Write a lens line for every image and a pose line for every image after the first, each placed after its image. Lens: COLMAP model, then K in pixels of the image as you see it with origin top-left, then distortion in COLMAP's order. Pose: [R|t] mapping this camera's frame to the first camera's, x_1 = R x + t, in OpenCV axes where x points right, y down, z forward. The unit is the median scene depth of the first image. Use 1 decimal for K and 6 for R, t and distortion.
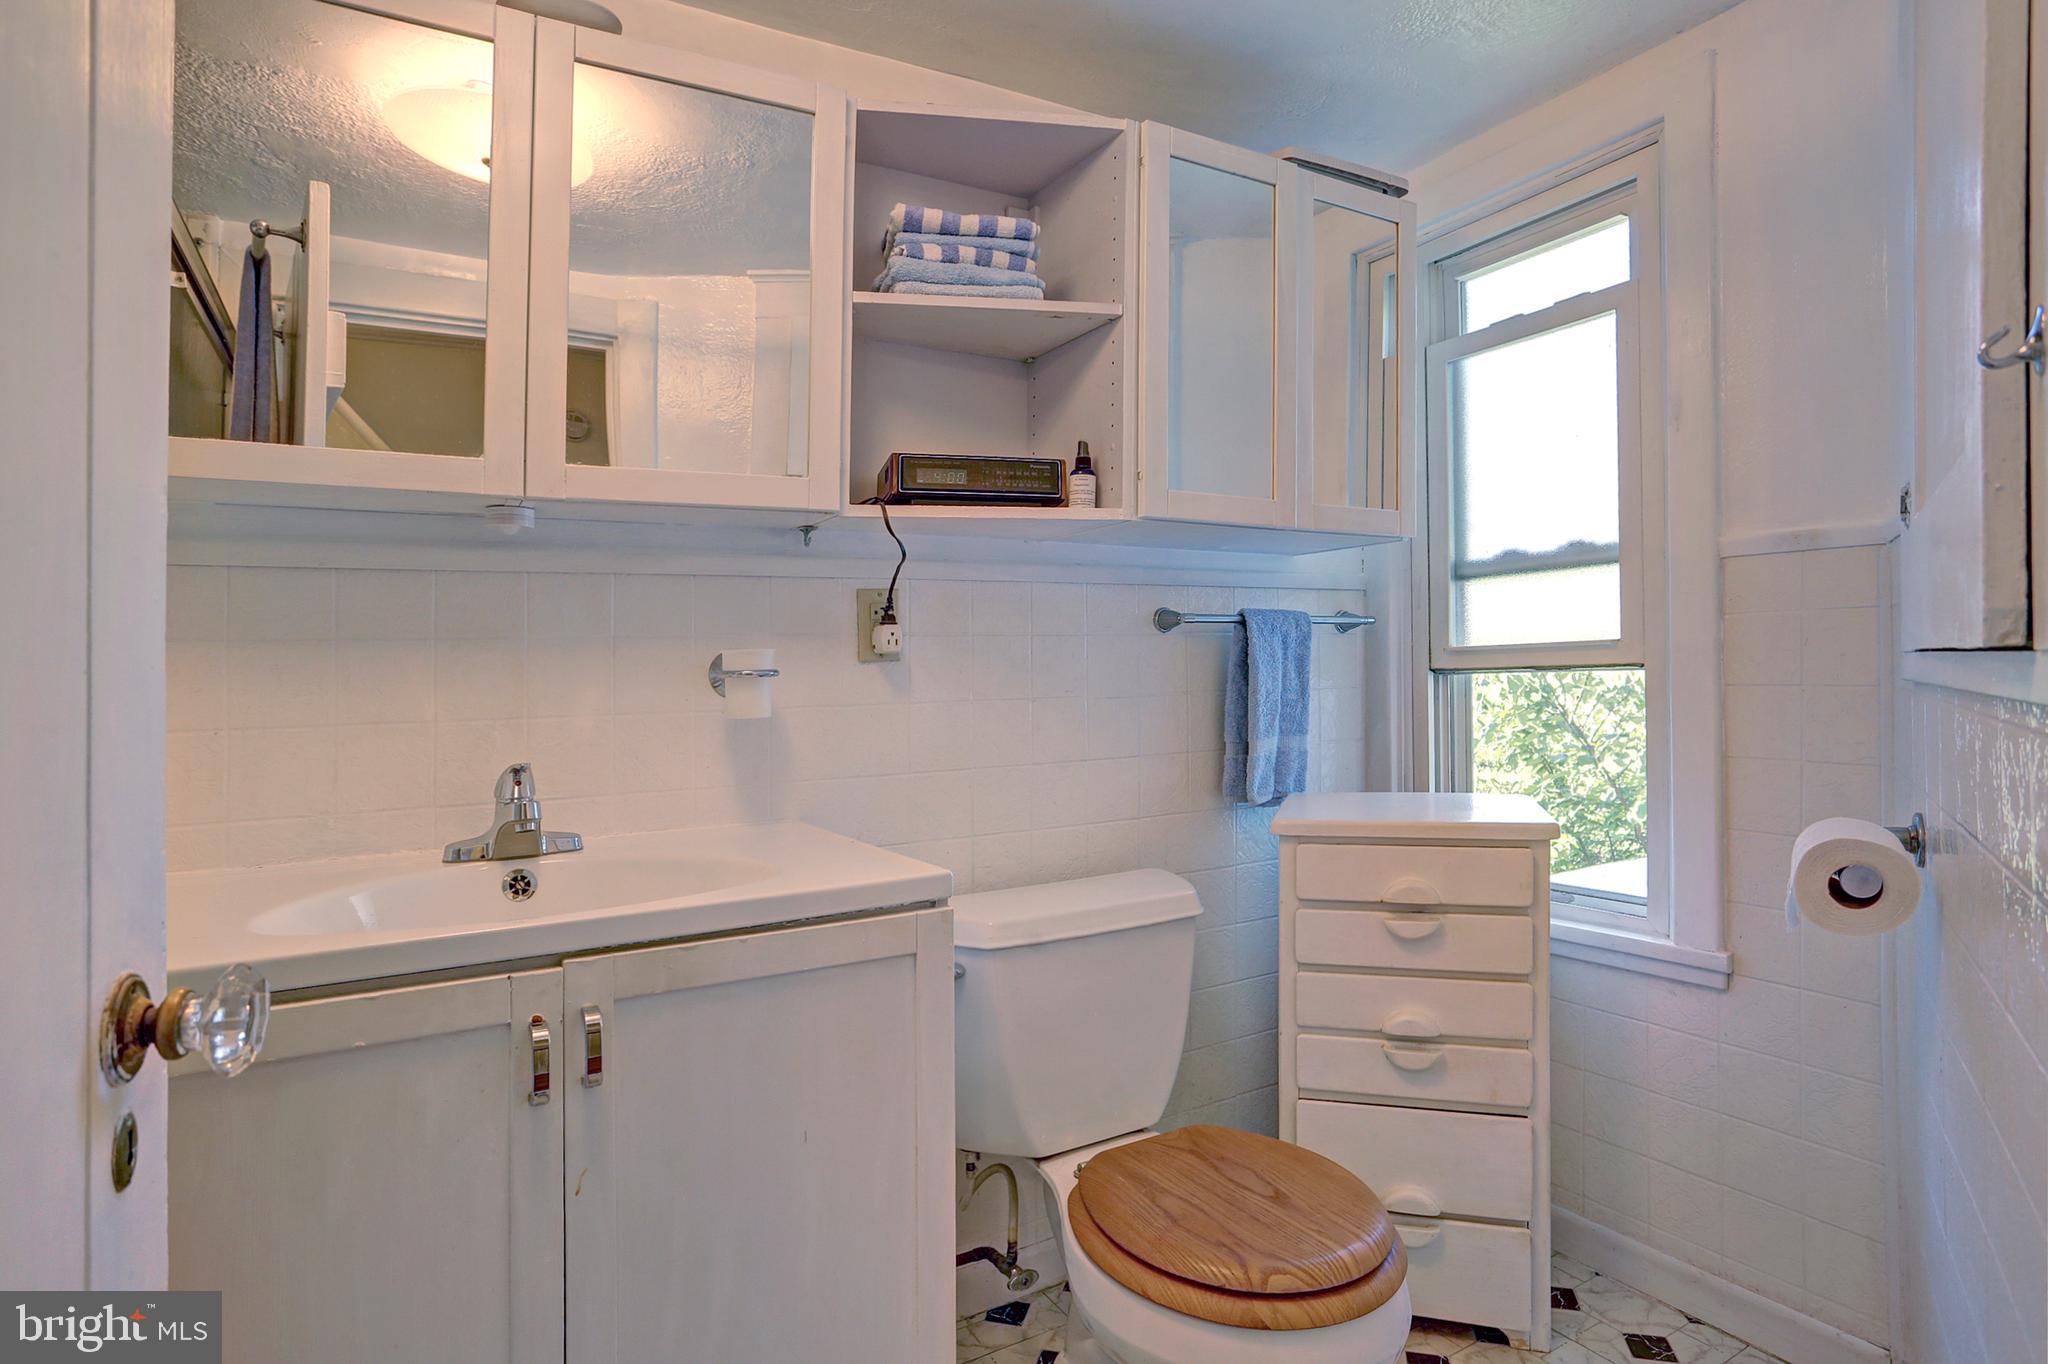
lens RADIAL K [[1038.8, 0, 1031.8], [0, 1038.8, 694.2], [0, 0, 1]] dist [-0.042208, 0.014026]
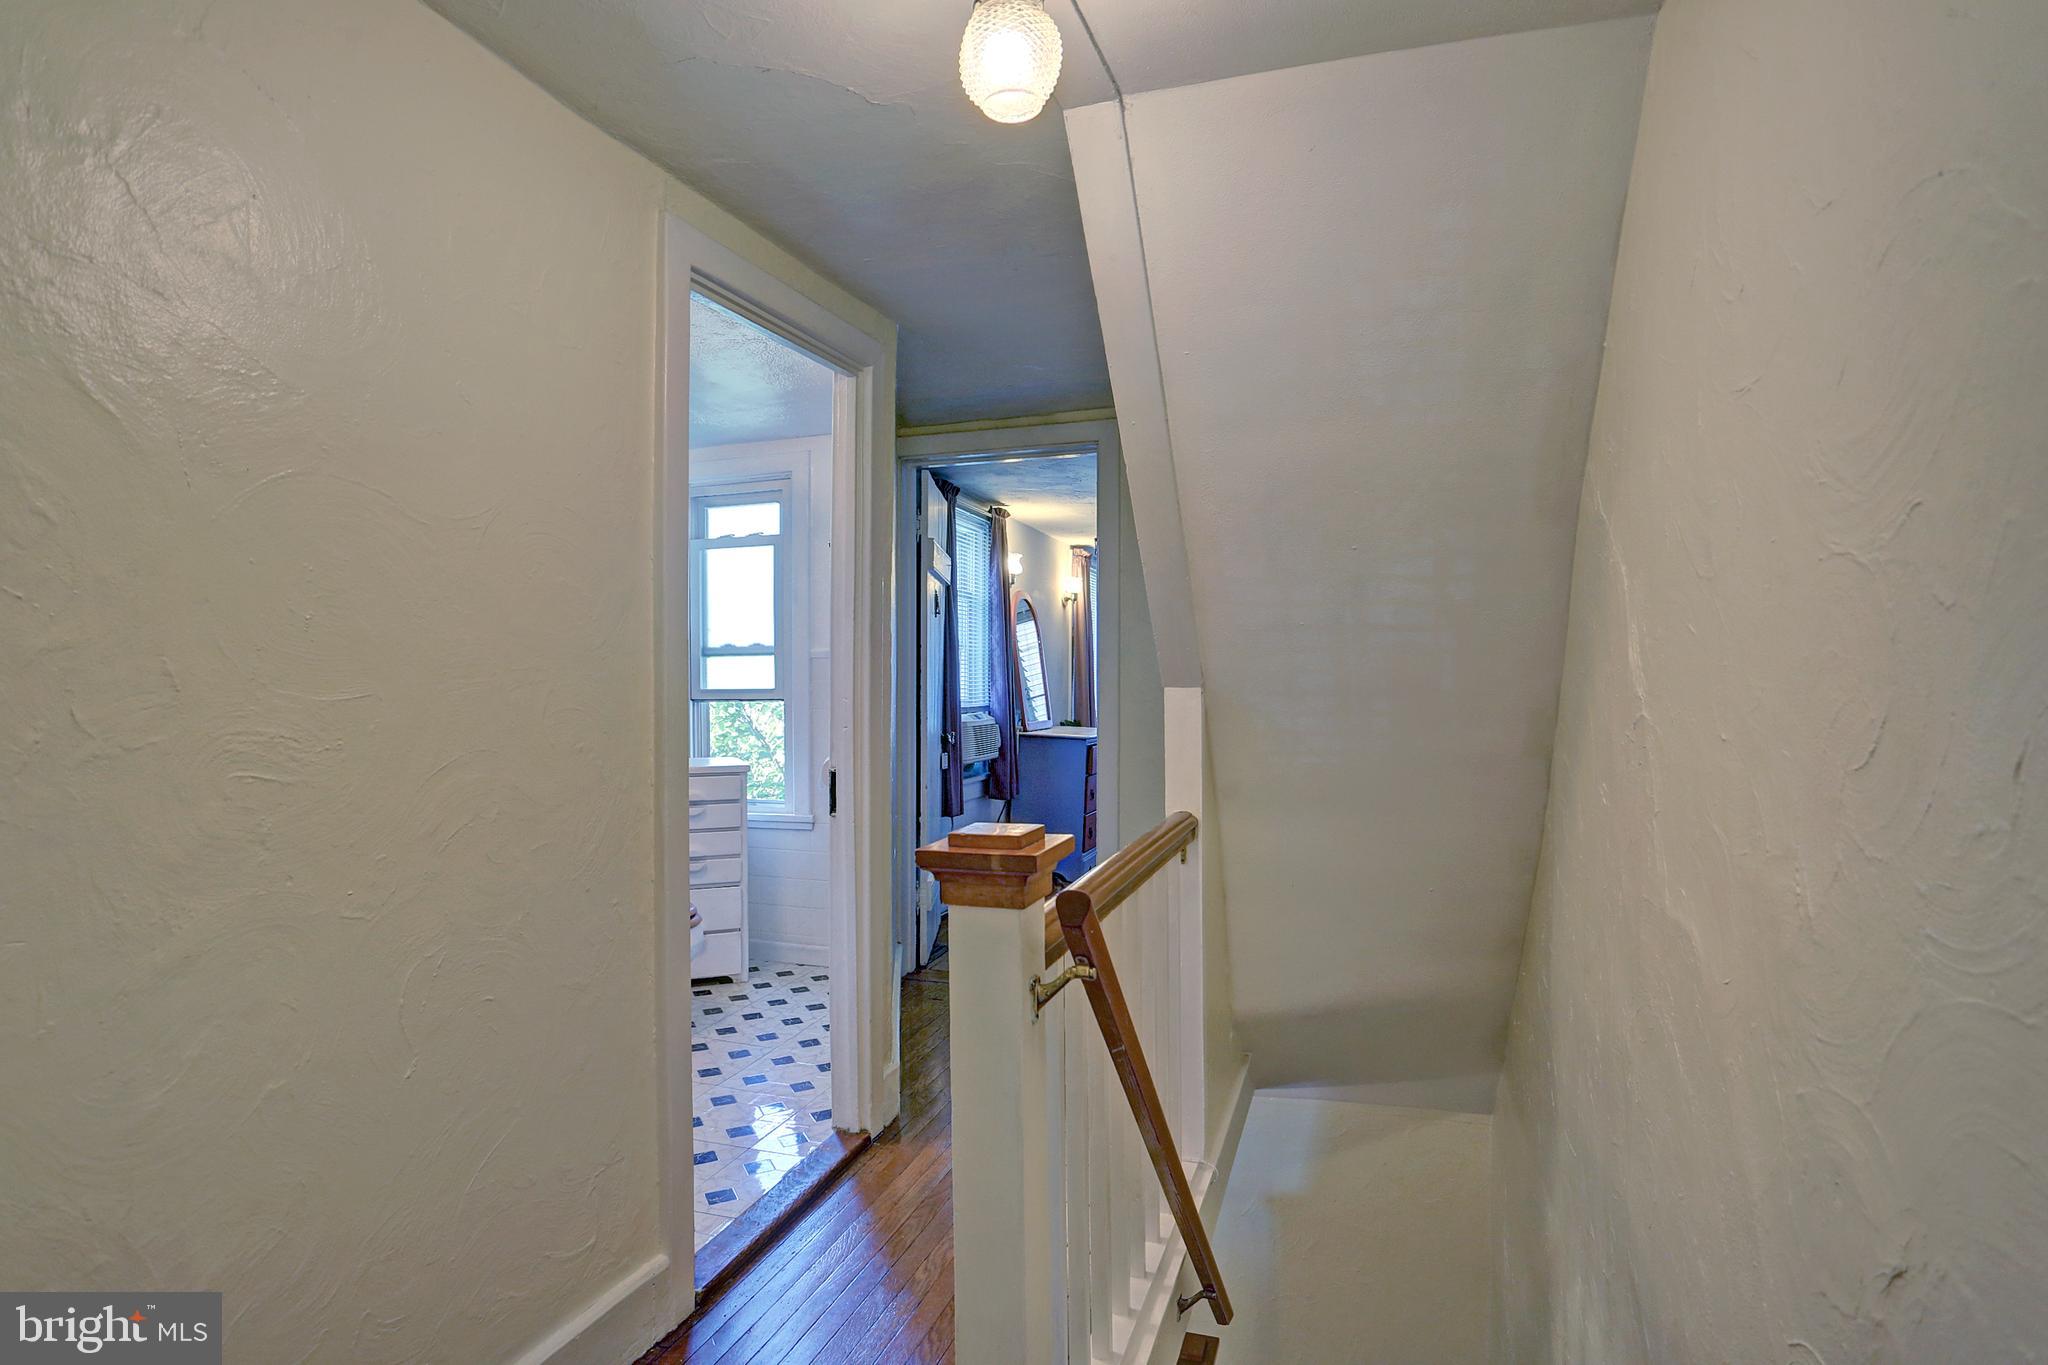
lens RADIAL K [[1038.8, 0, 1023.4], [0, 1038.8, 696.2], [0, 0, 1]] dist [-0.042208, 0.014026]
pose [[0.740403, 0.003319, 0.672155, -0.522043], [0.002558, 0.999967, -0.007756, -0.014971], [-0.672158, 0.007462, 0.740370, -0.996281]]
